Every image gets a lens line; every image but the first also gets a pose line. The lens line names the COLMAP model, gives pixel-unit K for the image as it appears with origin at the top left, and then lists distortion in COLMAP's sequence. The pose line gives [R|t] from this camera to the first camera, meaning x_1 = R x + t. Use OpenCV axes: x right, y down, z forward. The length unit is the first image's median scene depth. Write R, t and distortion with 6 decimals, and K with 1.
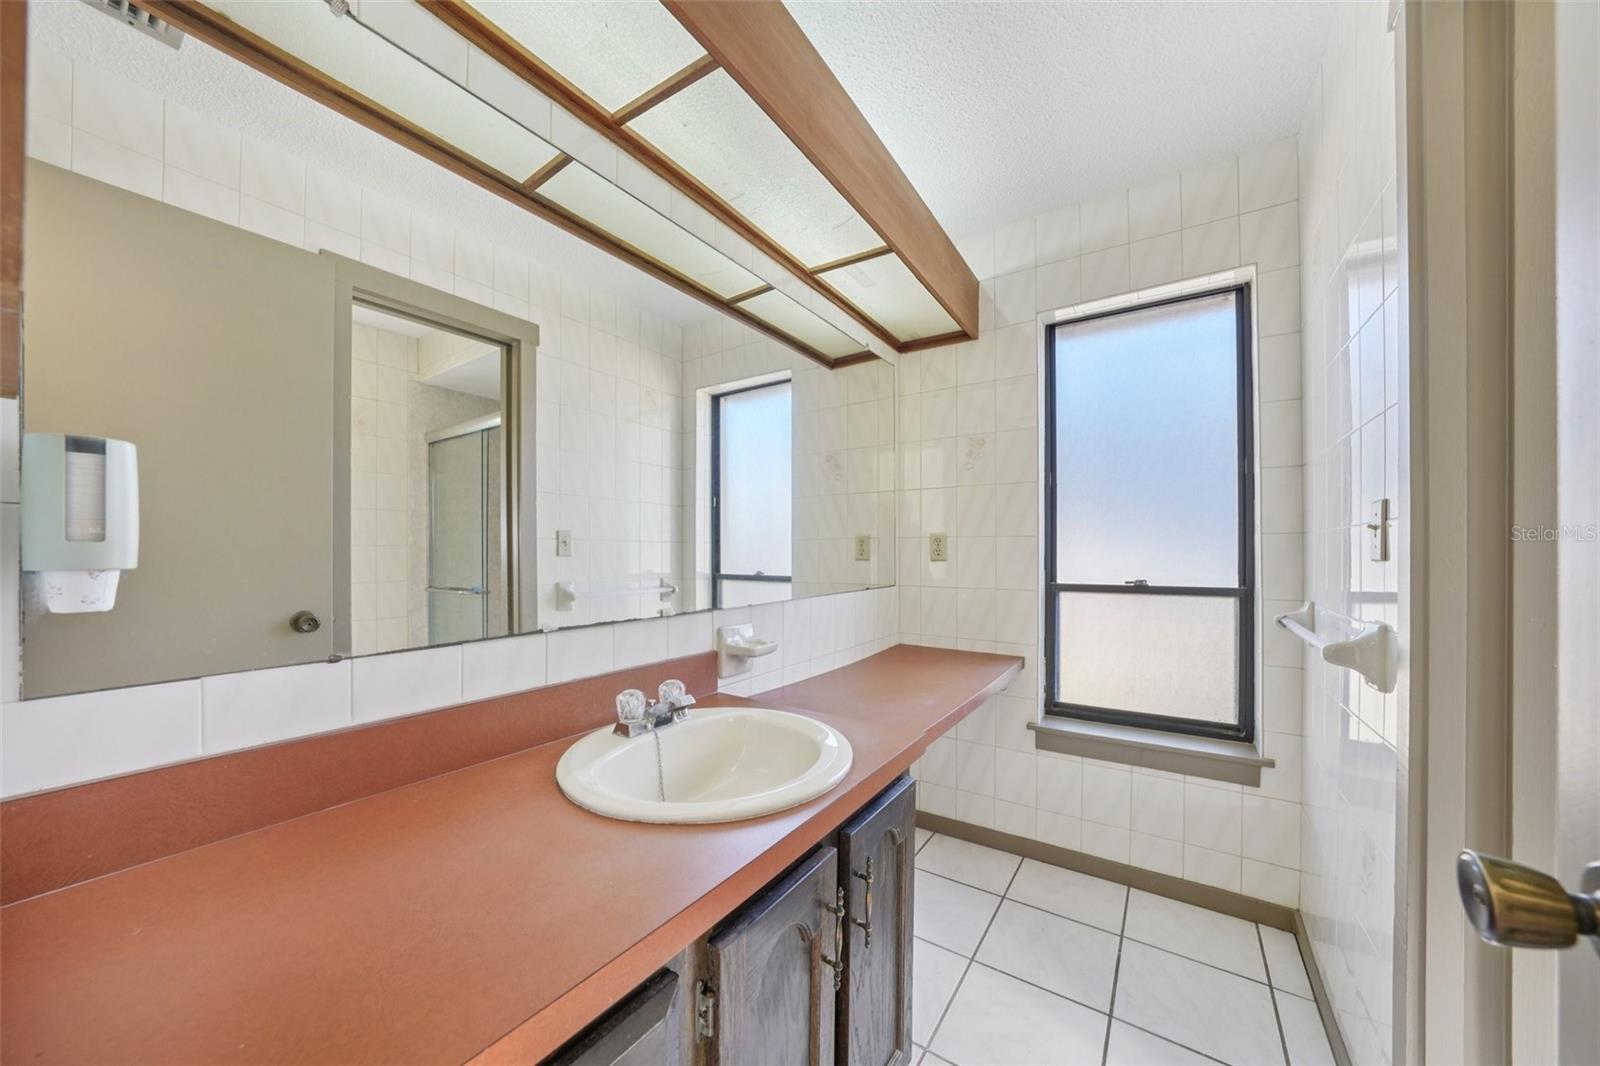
lens RADIAL K [[559.3, 0, 789.7], [0, 559.3, 547.6], [0, 0, 1]] dist [-0.028097, 0.004112]
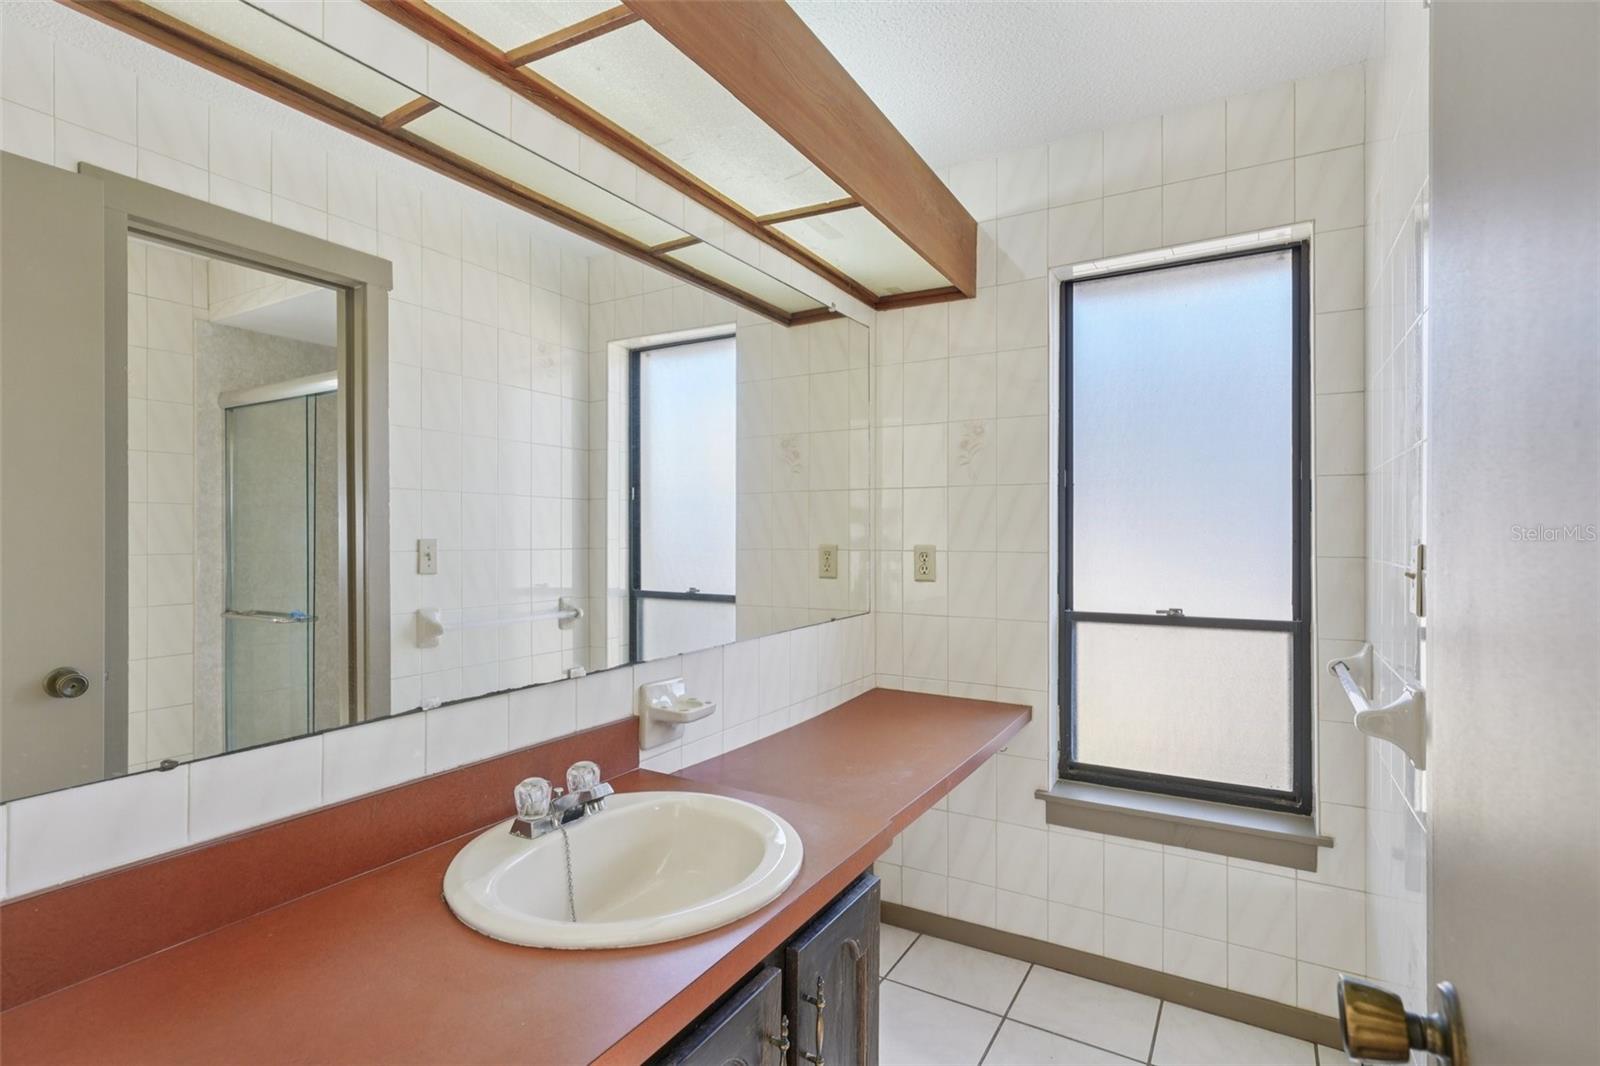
lens RADIAL K [[783.4, 0, 788.7], [0, 783.4, 526.8], [0, 0, 1]] dist [0.000983, 0.000717]
pose [[0.997834, 0.000793, 0.065772, 0.006735], [-0.000712, 0.999999, -0.001256, -0.061001], [-0.065773, 0.001206, 0.997834, -0.091834]]
